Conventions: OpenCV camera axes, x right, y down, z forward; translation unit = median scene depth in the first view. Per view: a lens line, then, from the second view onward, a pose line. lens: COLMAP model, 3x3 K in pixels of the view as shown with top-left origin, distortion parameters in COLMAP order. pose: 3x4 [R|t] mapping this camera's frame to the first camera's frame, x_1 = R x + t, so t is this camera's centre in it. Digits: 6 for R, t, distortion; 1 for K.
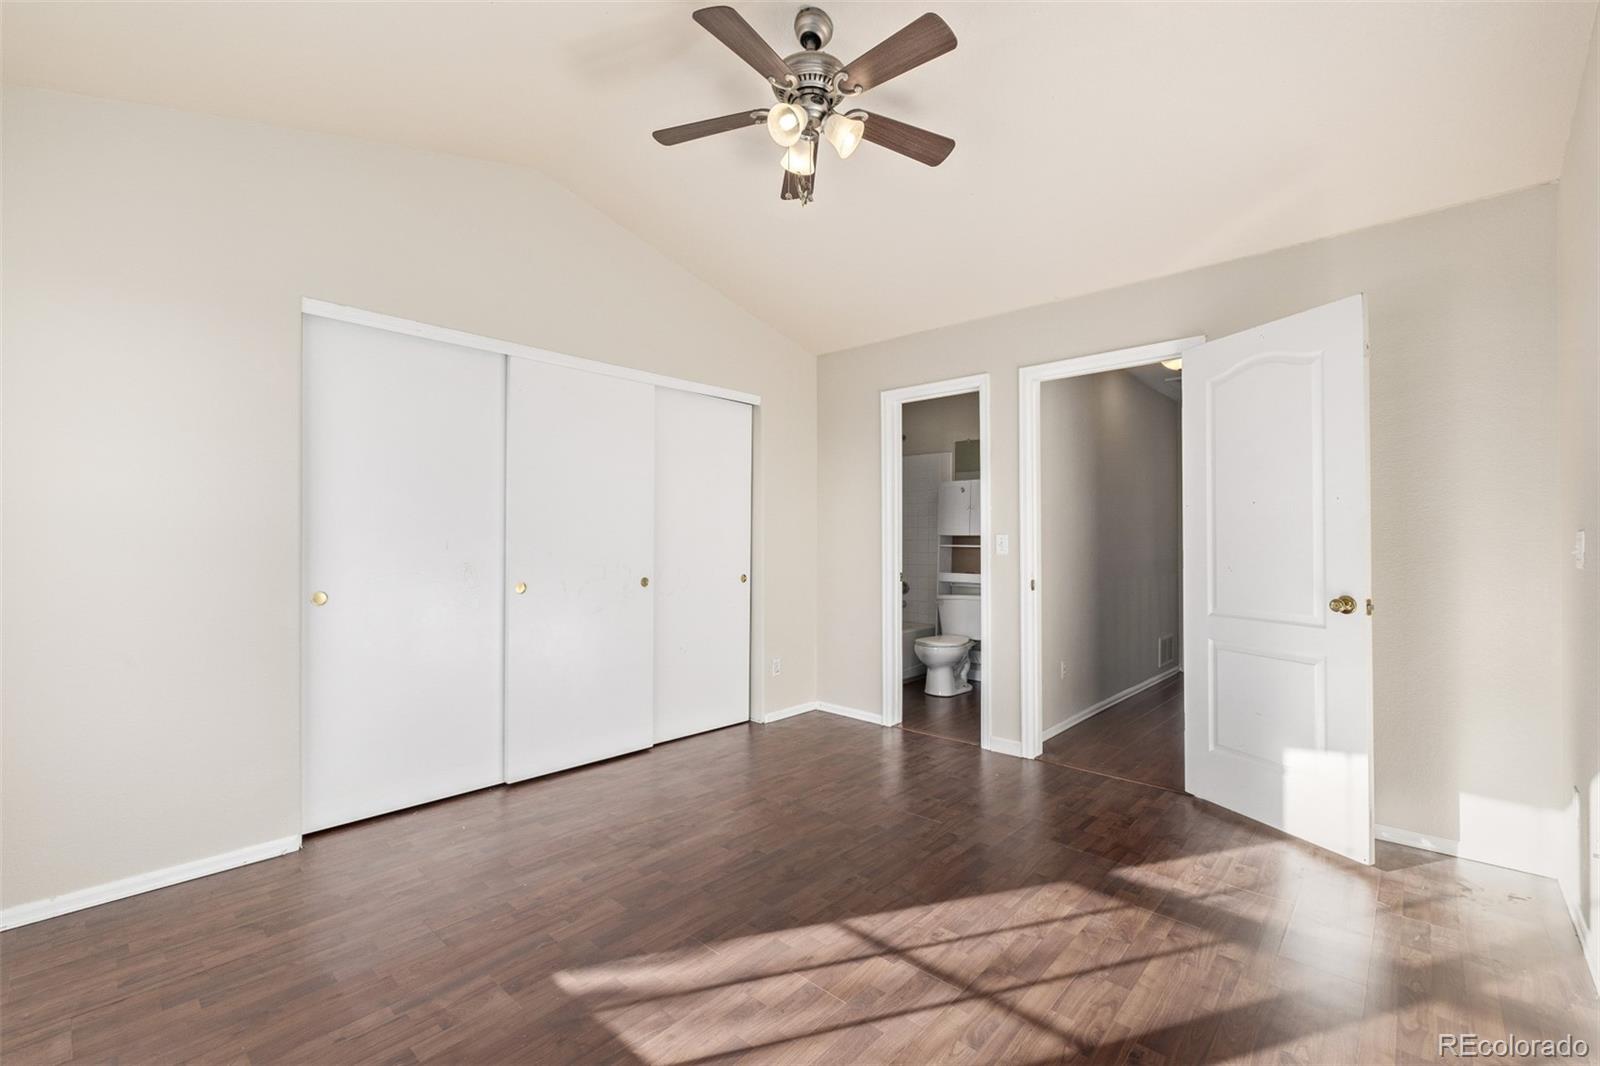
lens RADIAL K [[681.6, 0, 799.3], [0, 681.6, 532.7], [0, 0, 1]] dist [0.001979, -0.000365]
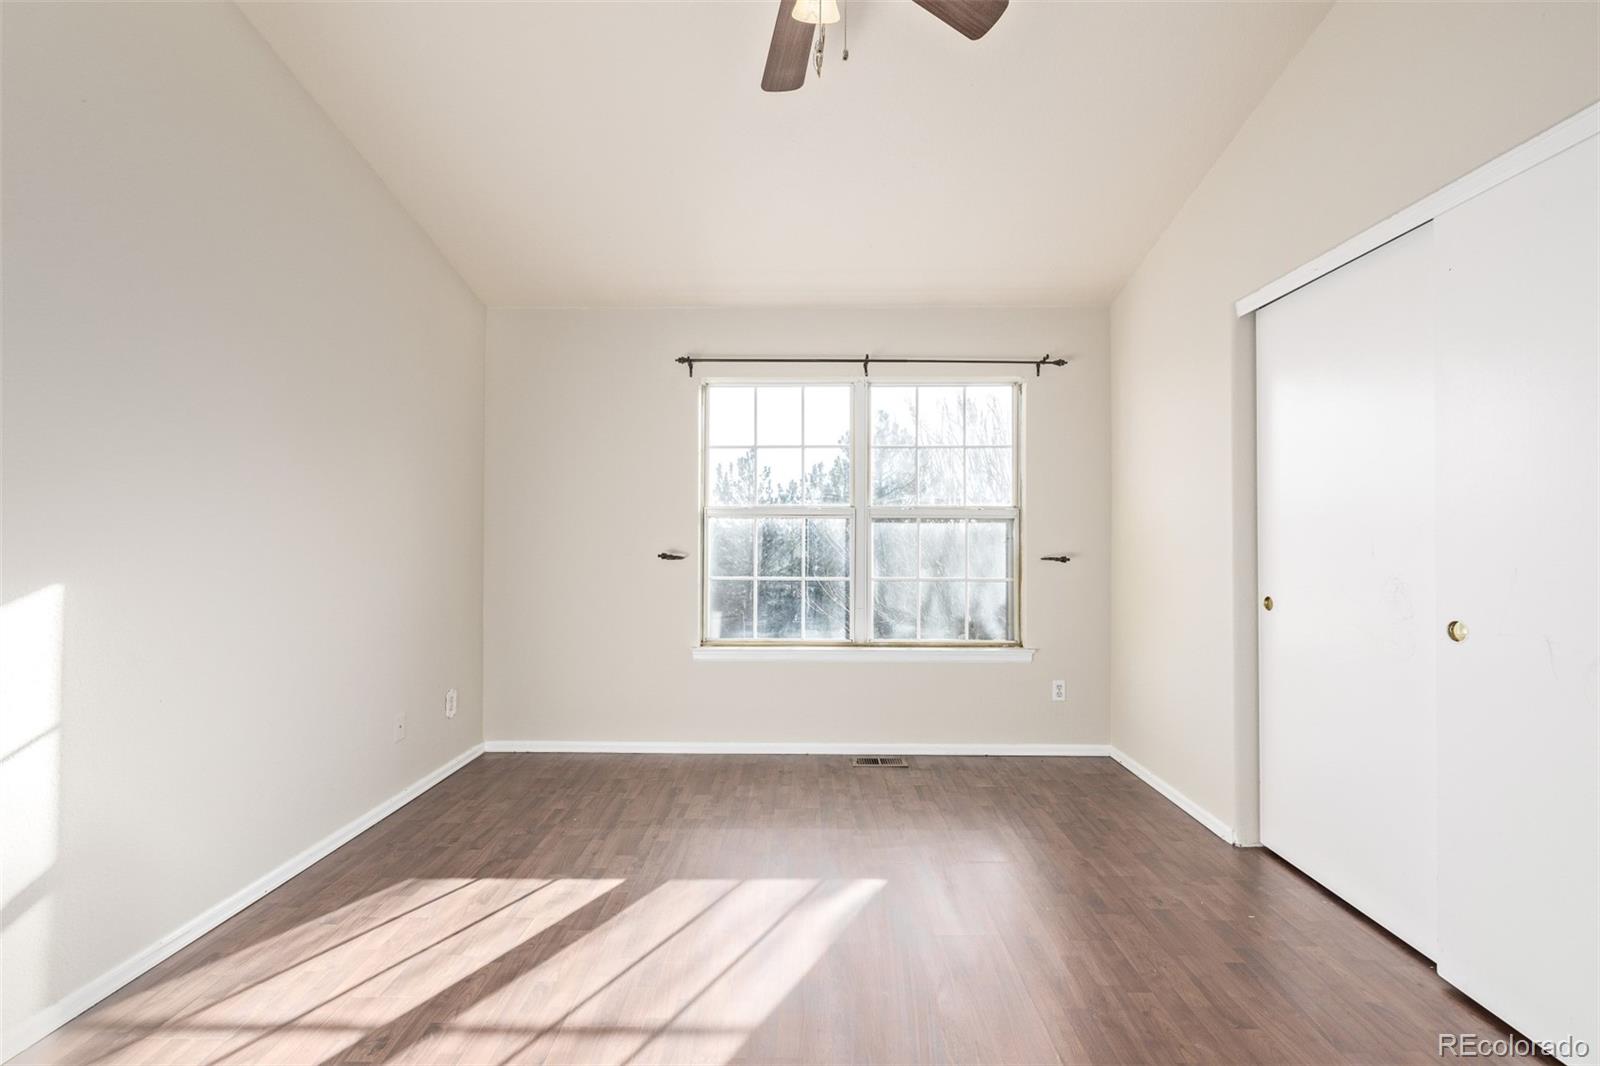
lens RADIAL K [[681.6, 0, 801.6], [0, 681.6, 535.2], [0, 0, 1]] dist [0.001979, -0.000365]
pose [[-0.753689, -0.009030, -0.657170, 0.598619], [0.001557, 0.999878, -0.015524, 0.021117], [0.657230, -0.012724, -0.753583, 1.882796]]
